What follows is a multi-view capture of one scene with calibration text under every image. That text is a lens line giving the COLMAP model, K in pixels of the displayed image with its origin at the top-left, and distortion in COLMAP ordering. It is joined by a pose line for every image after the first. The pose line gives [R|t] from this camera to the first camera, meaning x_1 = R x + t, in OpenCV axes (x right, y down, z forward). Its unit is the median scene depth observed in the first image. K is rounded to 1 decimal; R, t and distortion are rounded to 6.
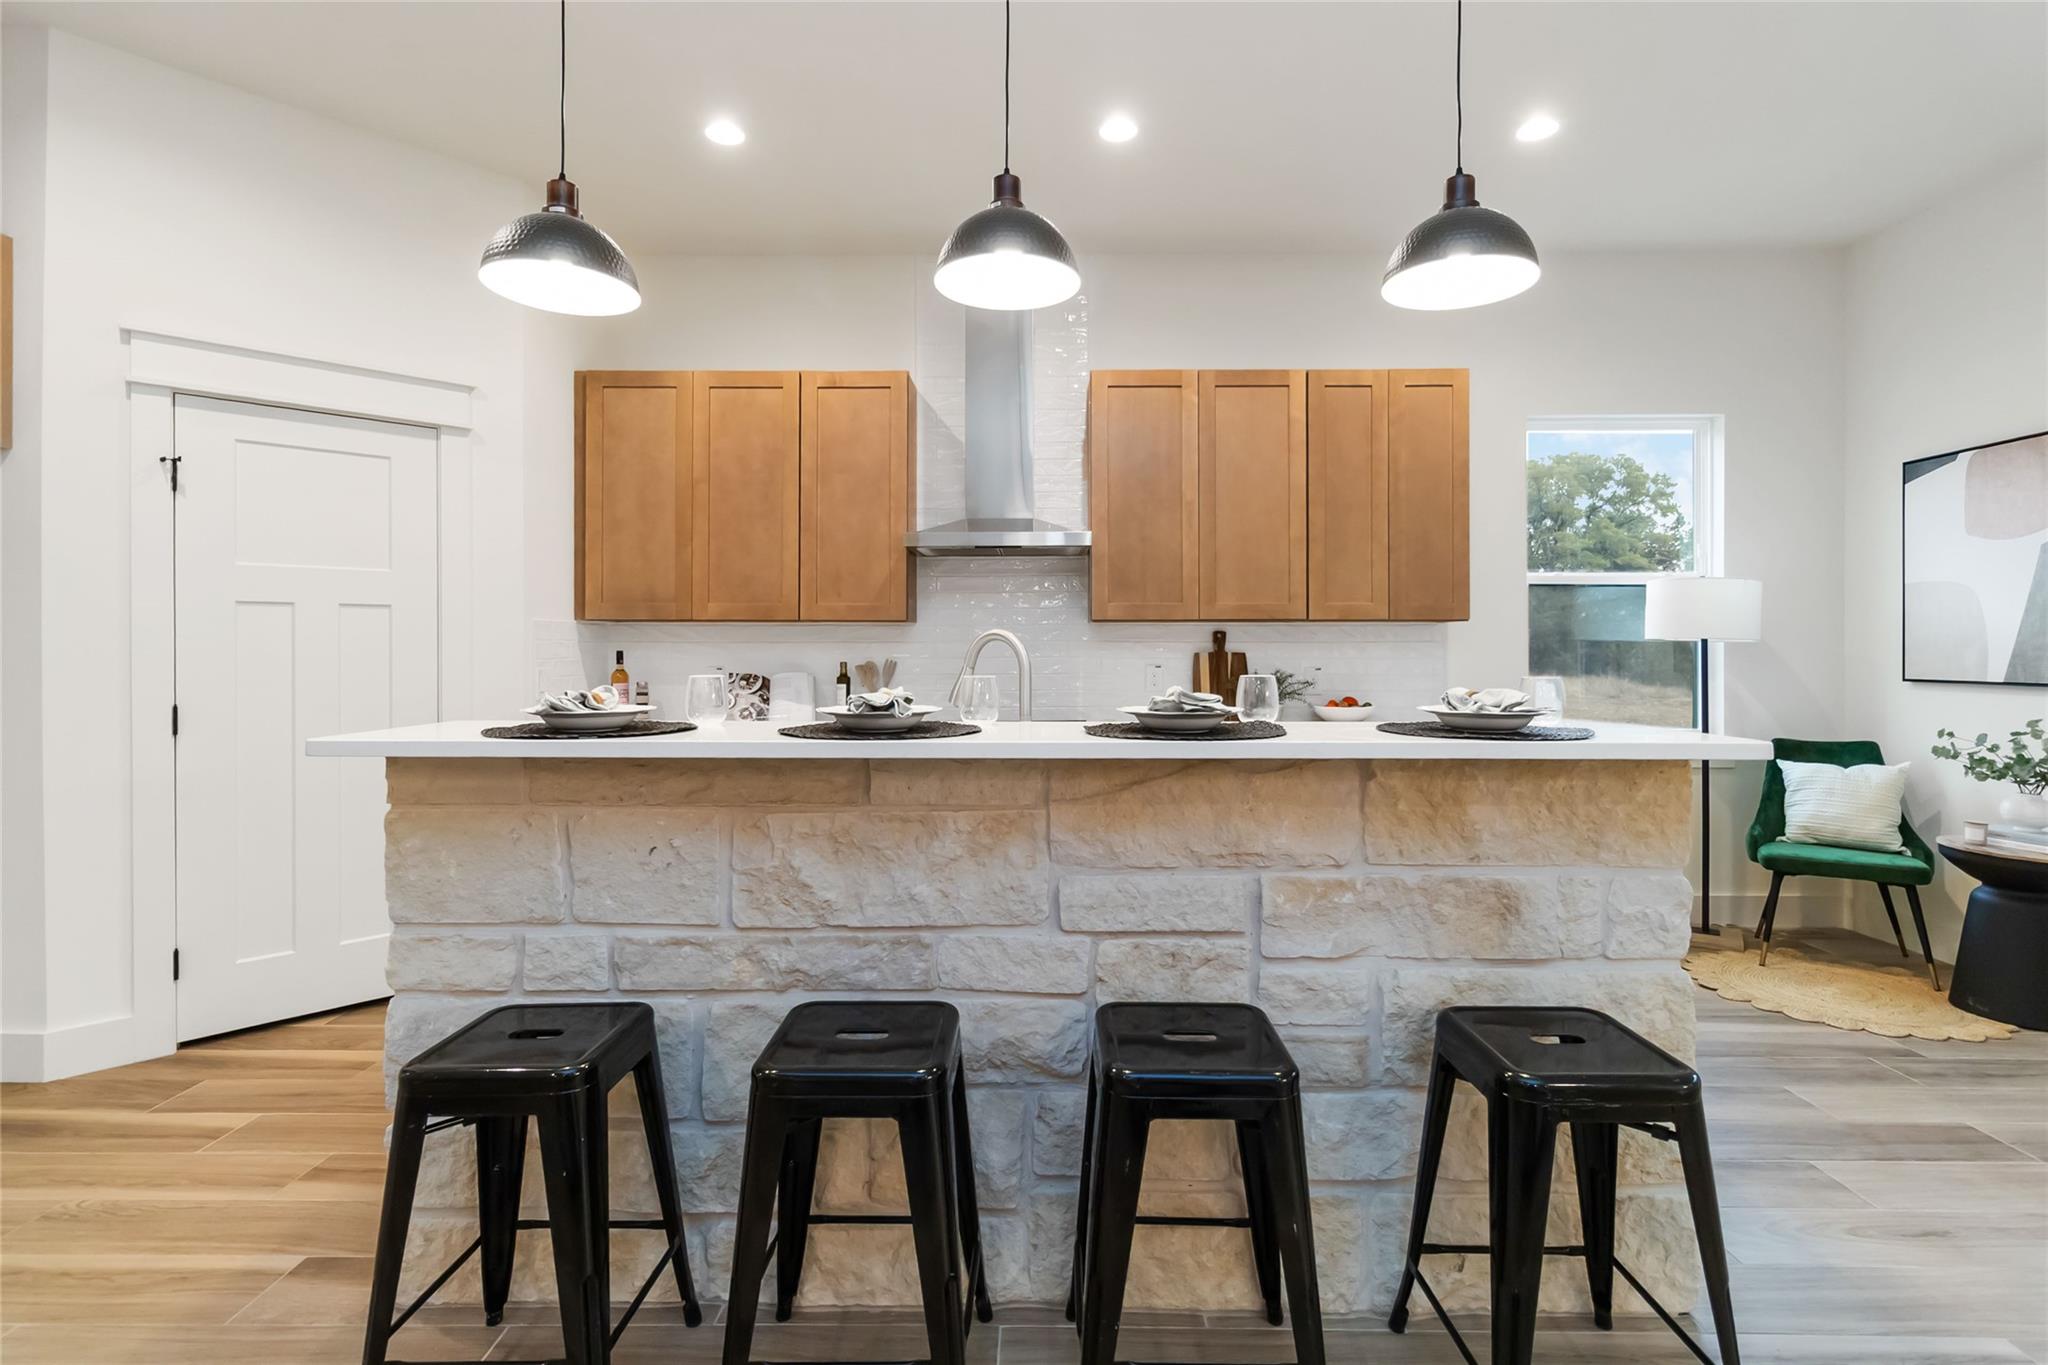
lens RADIAL K [[967.6, 0, 1034.4], [0, 967.6, 647.1], [0, 0, 1]] dist [0.002055, 0.001429]
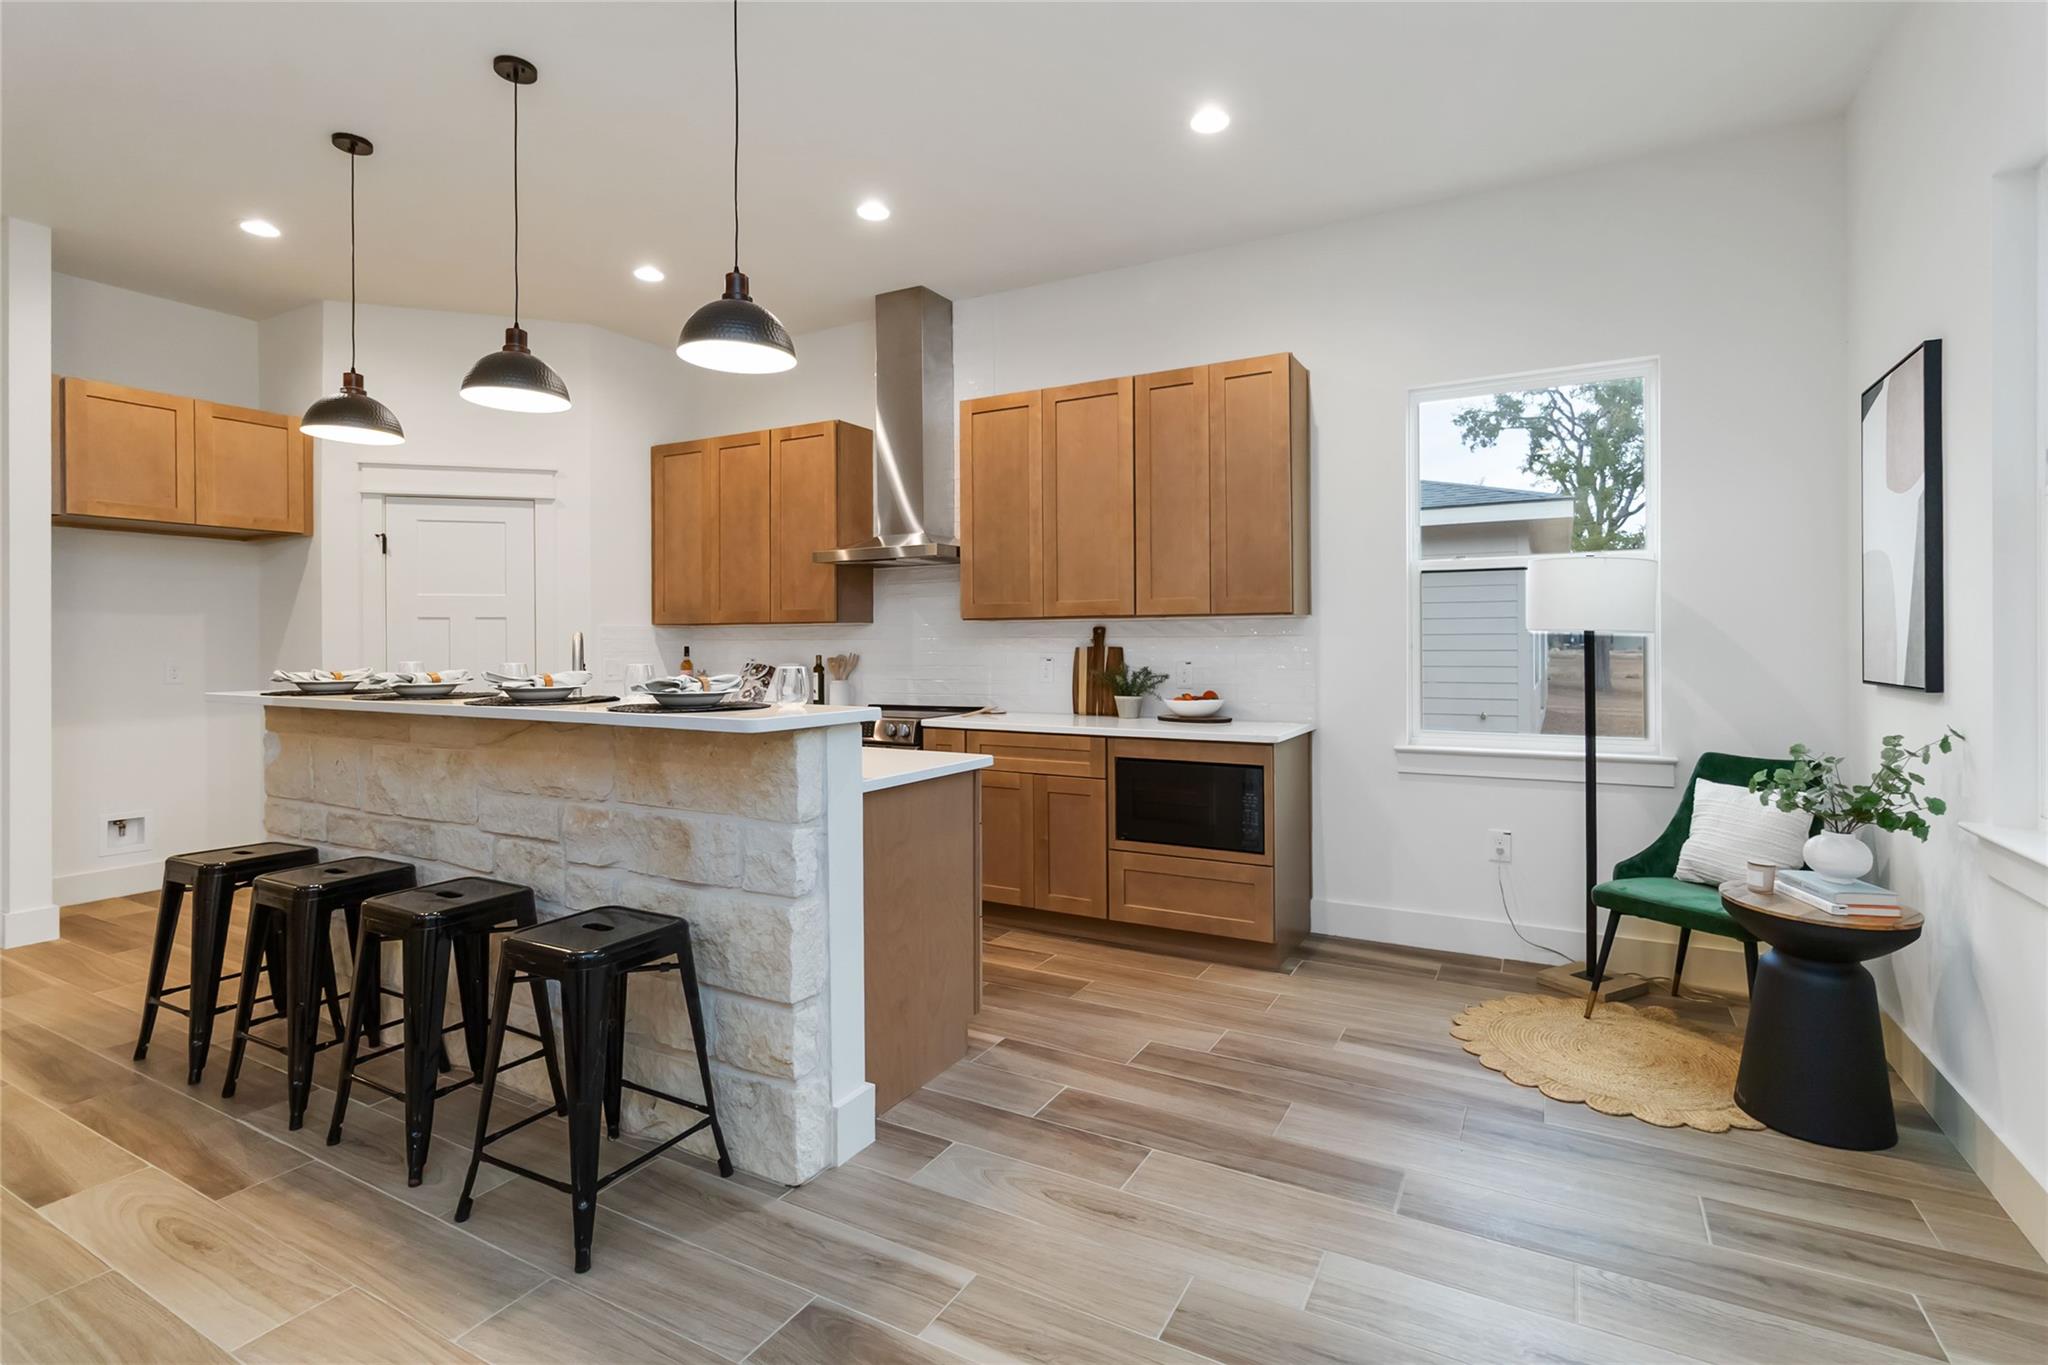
lens RADIAL K [[967.6, 0, 1032.5], [0, 967.6, 644.8], [0, 0, 1]] dist [0.002055, 0.001429]
pose [[0.879861, -0.003157, -0.475220, 0.684170], [0.004691, 0.999987, 0.002043, 0.000863], [0.475207, -0.004027, 0.879865, 0.031768]]
